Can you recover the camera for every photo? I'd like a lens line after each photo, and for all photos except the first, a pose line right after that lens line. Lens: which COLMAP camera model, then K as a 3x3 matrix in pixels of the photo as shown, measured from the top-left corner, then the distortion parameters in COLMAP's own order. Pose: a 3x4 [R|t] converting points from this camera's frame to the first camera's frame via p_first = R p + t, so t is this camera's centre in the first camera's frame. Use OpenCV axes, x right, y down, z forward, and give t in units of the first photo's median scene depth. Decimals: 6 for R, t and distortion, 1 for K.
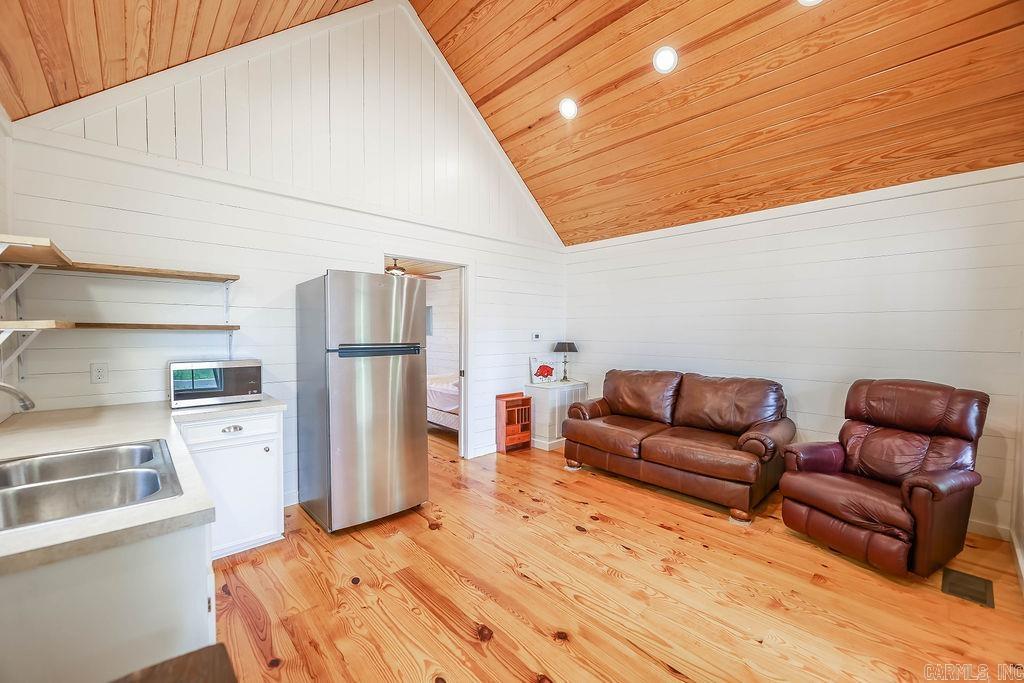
lens RADIAL K [[406.8, 0, 513.8], [0, 406.8, 340.2], [0, 0, 1]] dist [0.002321, -0.004511]
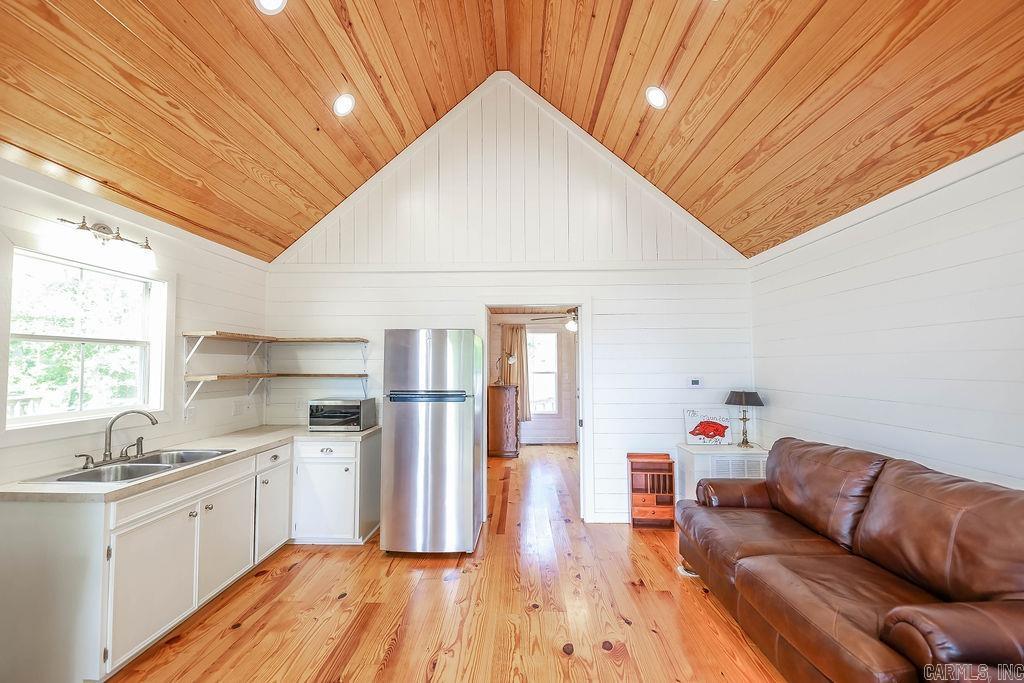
lens RADIAL K [[417.3, 0, 512.0], [0, 417.3, 341.5], [0, 0, 1]] dist [0.000657, -0.004642]
pose [[0.712725, -0.048058, -0.699795, 0.493953], [-0.009141, 0.996929, -0.077773, -0.029890], [0.701384, 0.061828, 0.710097, 0.262885]]
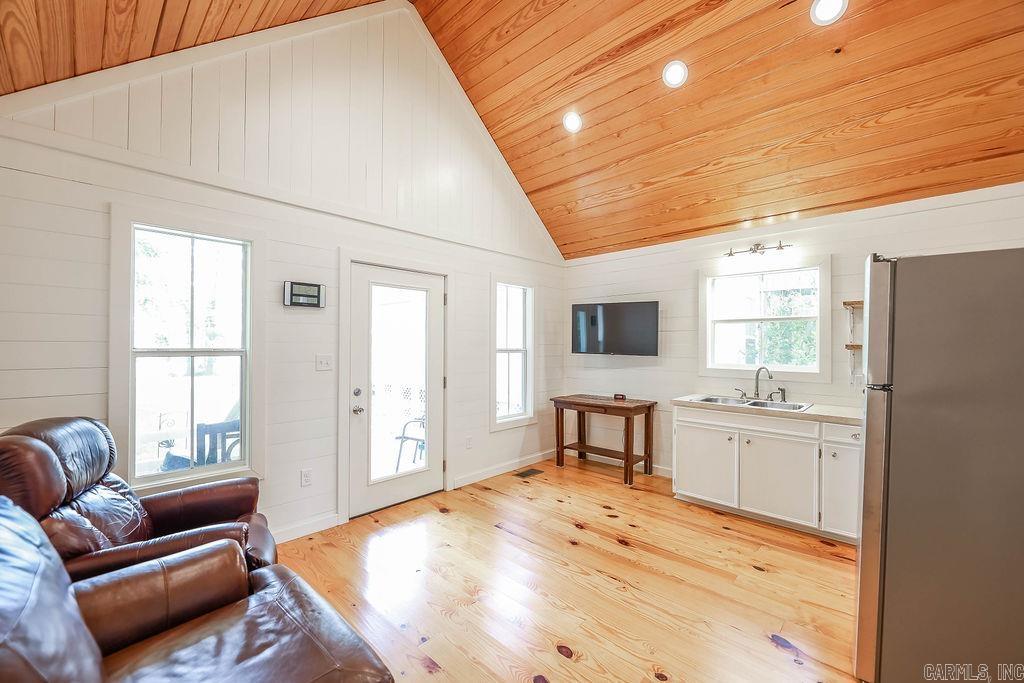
lens RADIAL K [[412.2, 0, 512.0], [0, 412.2, 341.5], [0, 0, 1]] dist [0.001645, -0.004021]
pose [[-0.998592, -0.012958, -0.051443, 0.219753], [-0.013833, 0.999765, 0.016690, -0.032806], [0.051214, 0.017378, -0.998536, 1.245803]]
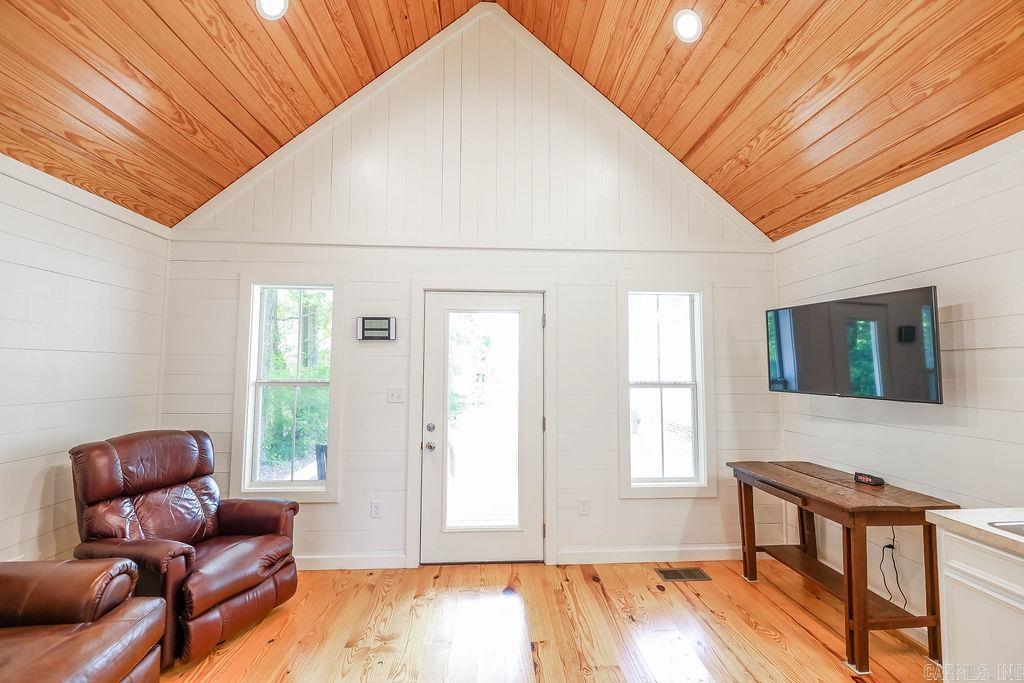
lens RADIAL K [[412.2, 0, 512.0], [0, 412.2, 341.5], [0, 0, 1]] dist [0.001645, -0.004021]
pose [[-0.764657, 0.034679, 0.643503, -0.161731], [0.007408, 0.998958, -0.045033, -0.039104], [-0.644395, -0.029668, -0.764117, 0.882110]]
